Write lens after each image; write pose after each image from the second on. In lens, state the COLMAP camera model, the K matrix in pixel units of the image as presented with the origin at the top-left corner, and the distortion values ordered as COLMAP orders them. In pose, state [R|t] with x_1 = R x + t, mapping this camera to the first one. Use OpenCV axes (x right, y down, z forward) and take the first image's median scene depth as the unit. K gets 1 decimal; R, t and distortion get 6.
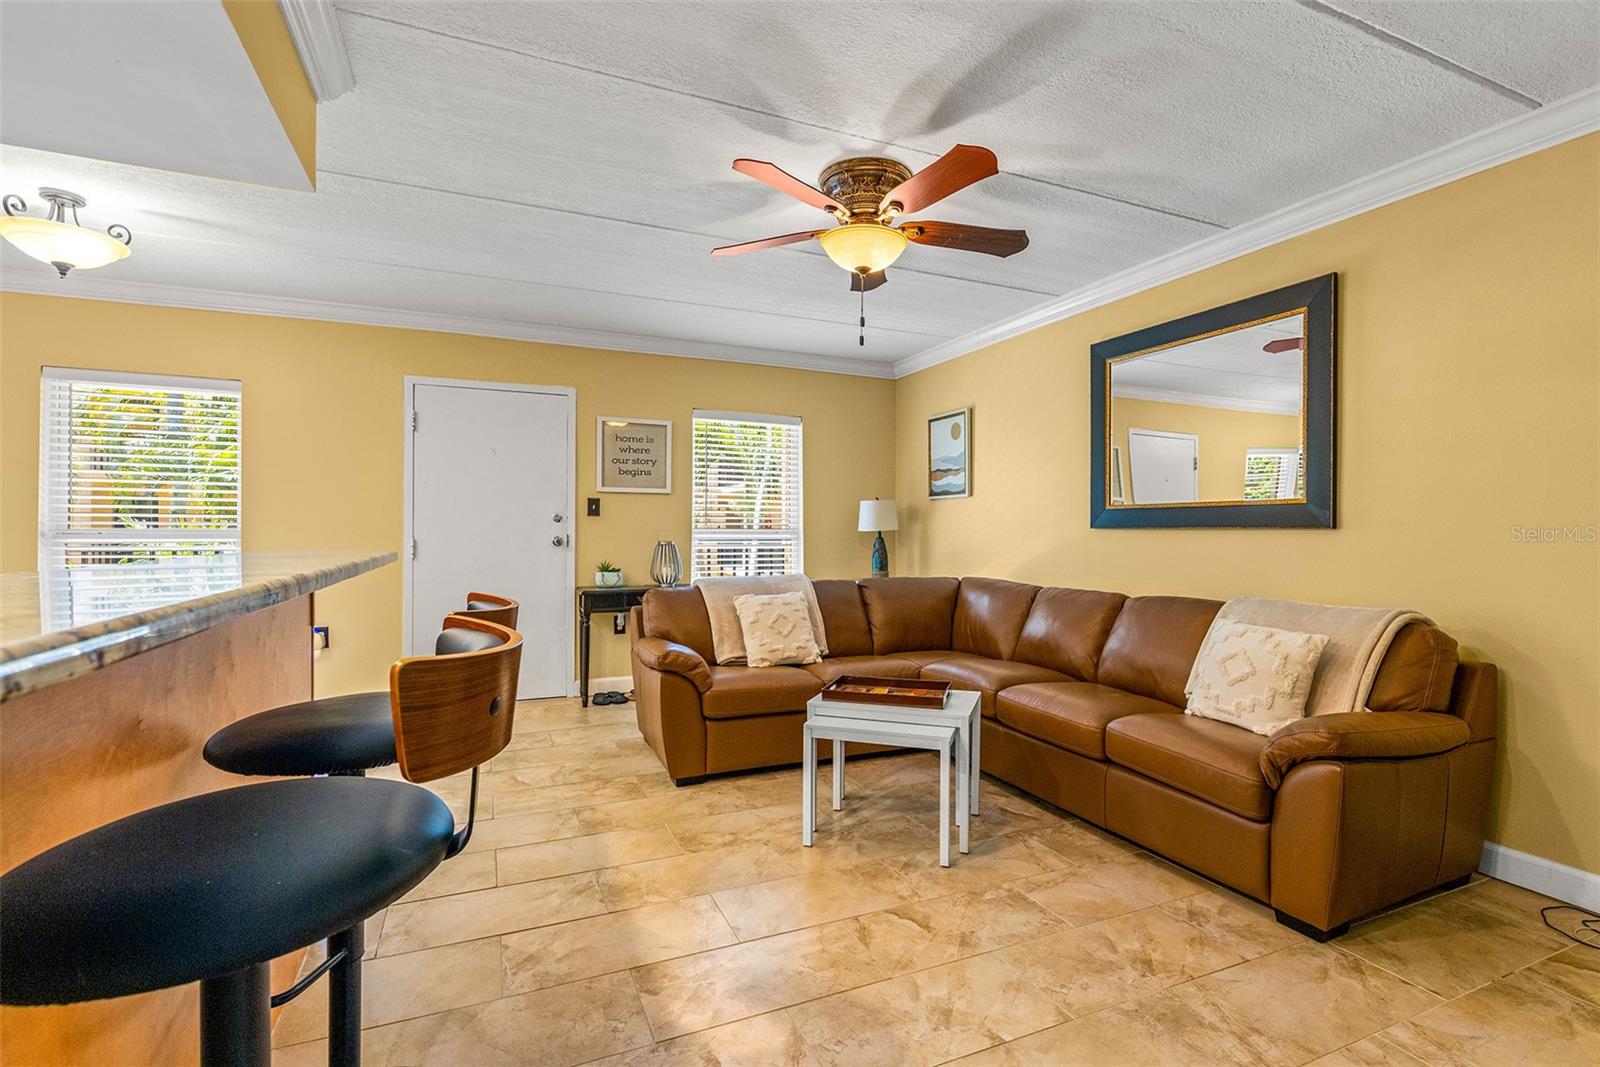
lens RADIAL K [[747.4, 0, 812.1], [0, 747.4, 531.1], [0, 0, 1]] dist [-0.002812, -0.000657]
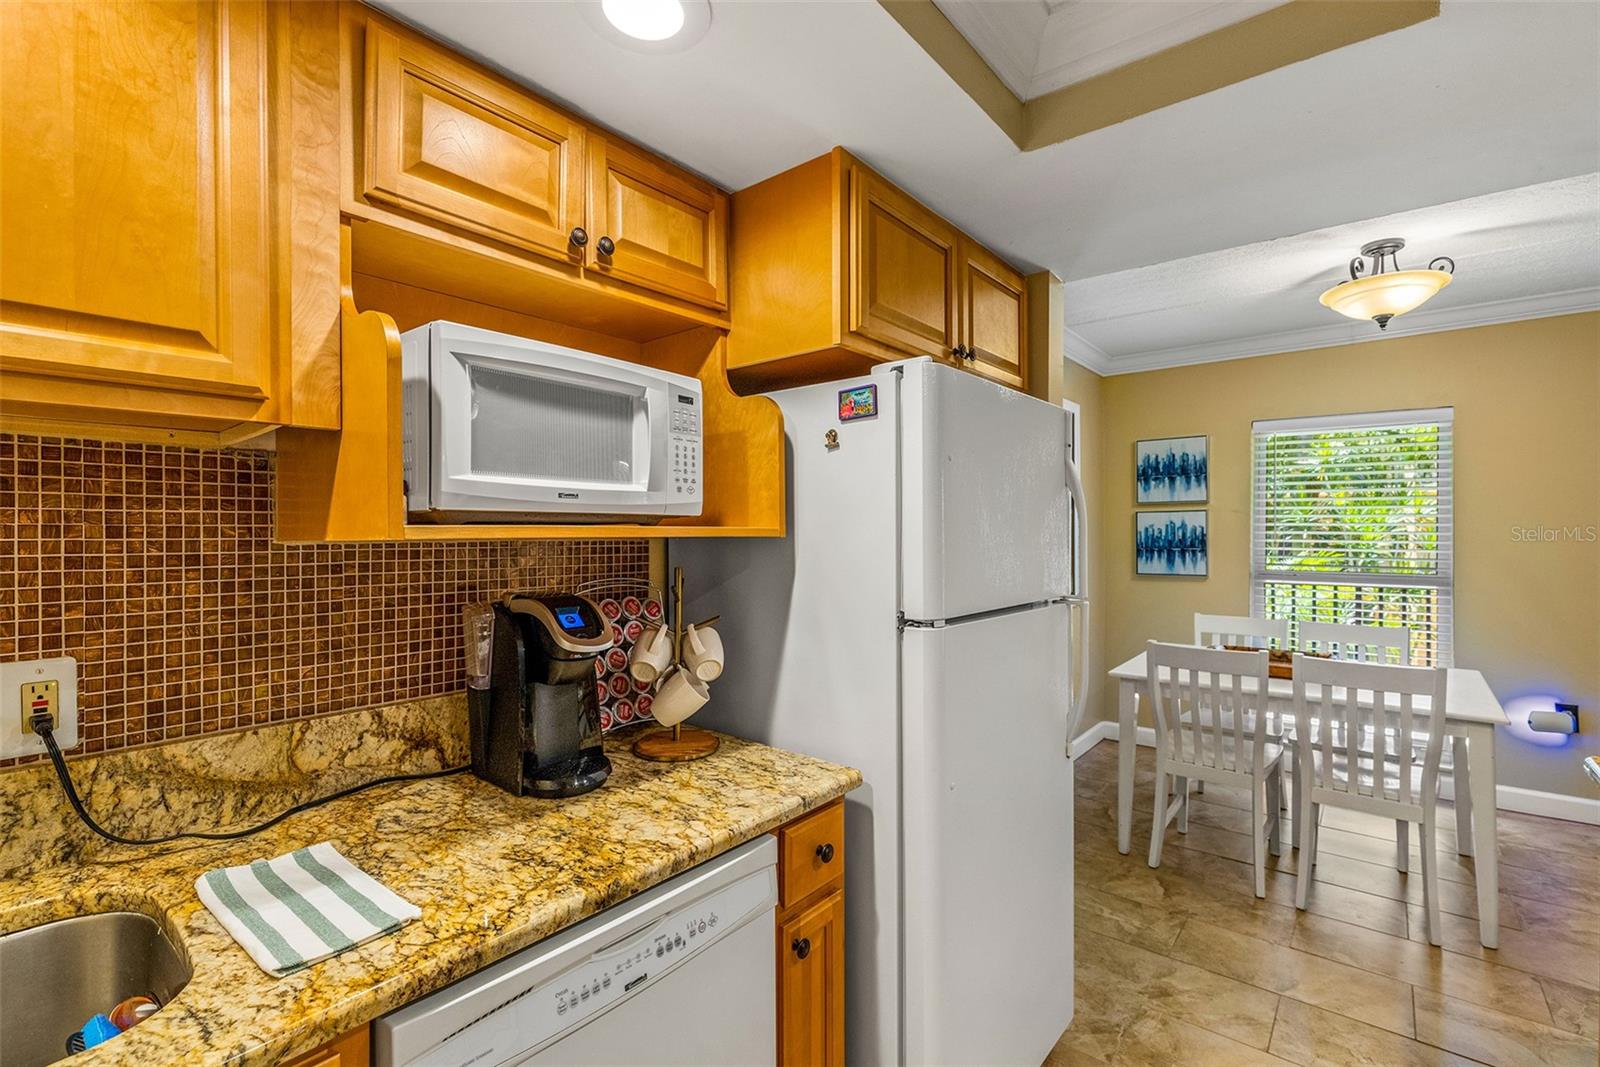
lens RADIAL K [[717.8, 0, 795.3], [0, 717.8, 532.8], [0, 0, 1]] dist [0.004407, 0.000075]
pose [[0.451282, -0.001241, -0.892381, -0.487734], [0.000385, 0.999999, -0.001195, -0.071181], [0.892382, 0.000195, 0.451282, -0.101671]]
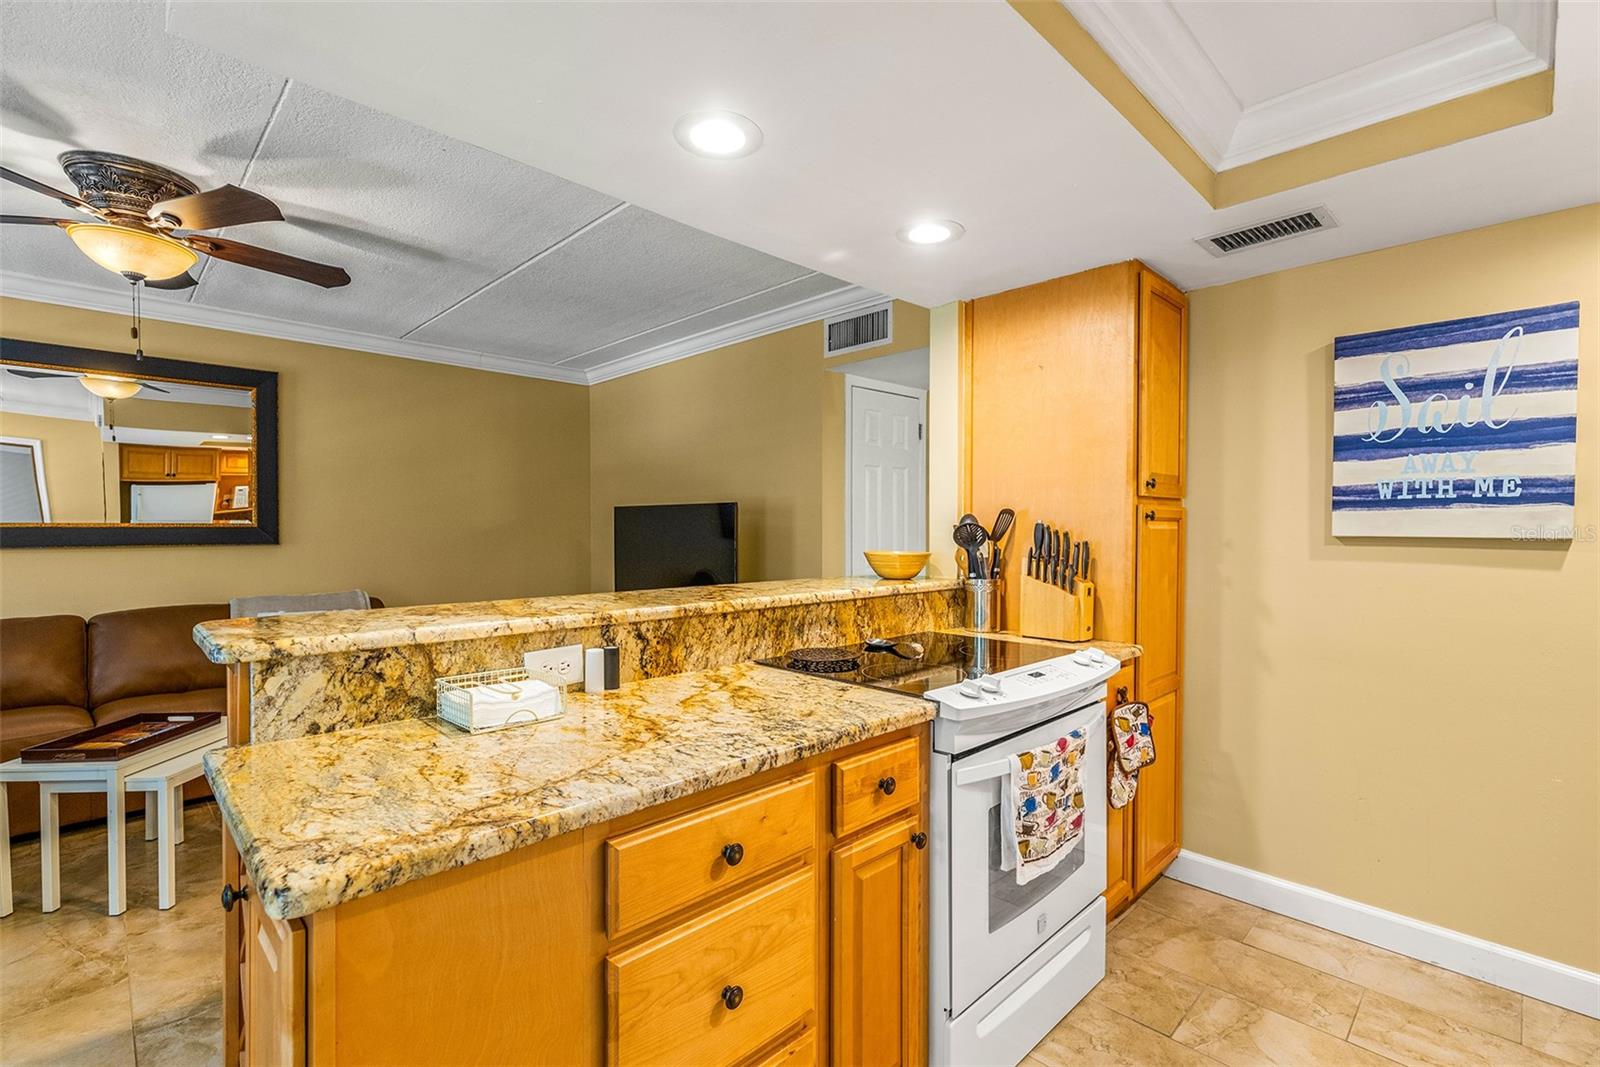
lens RADIAL K [[717.8, 0, 797.0], [0, 717.8, 534.2], [0, 0, 1]] dist [0.004407, 0.000075]
pose [[-0.350477, -0.016280, 0.936430, -0.940983], [-0.001447, 0.999857, 0.016841, -0.045882], [-0.936570, 0.004548, -0.350450, 0.493704]]
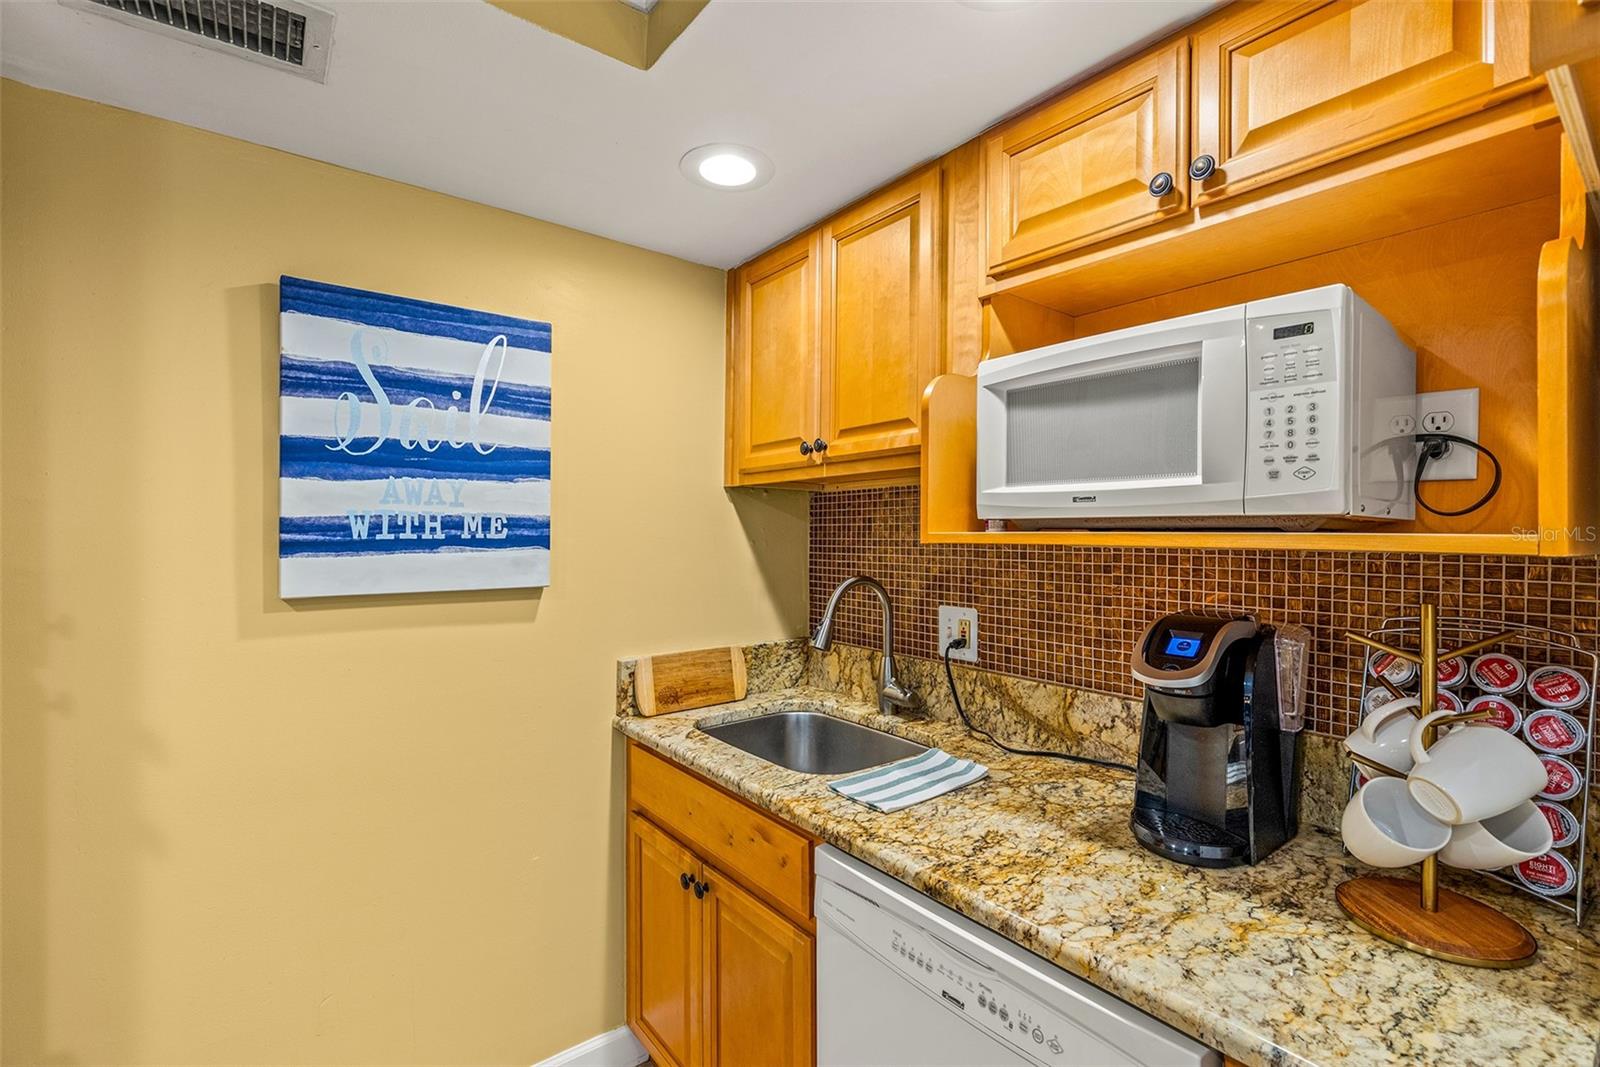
lens RADIAL K [[717.8, 0, 808.8], [0, 717.8, 532.7], [0, 0, 1]] dist [0.004407, 0.000075]
pose [[-0.966672, -0.004219, -0.255985, -0.656422], [-0.004869, 0.999986, 0.001908, -0.074995], [0.255973, 0.003091, -0.966679, 0.250358]]
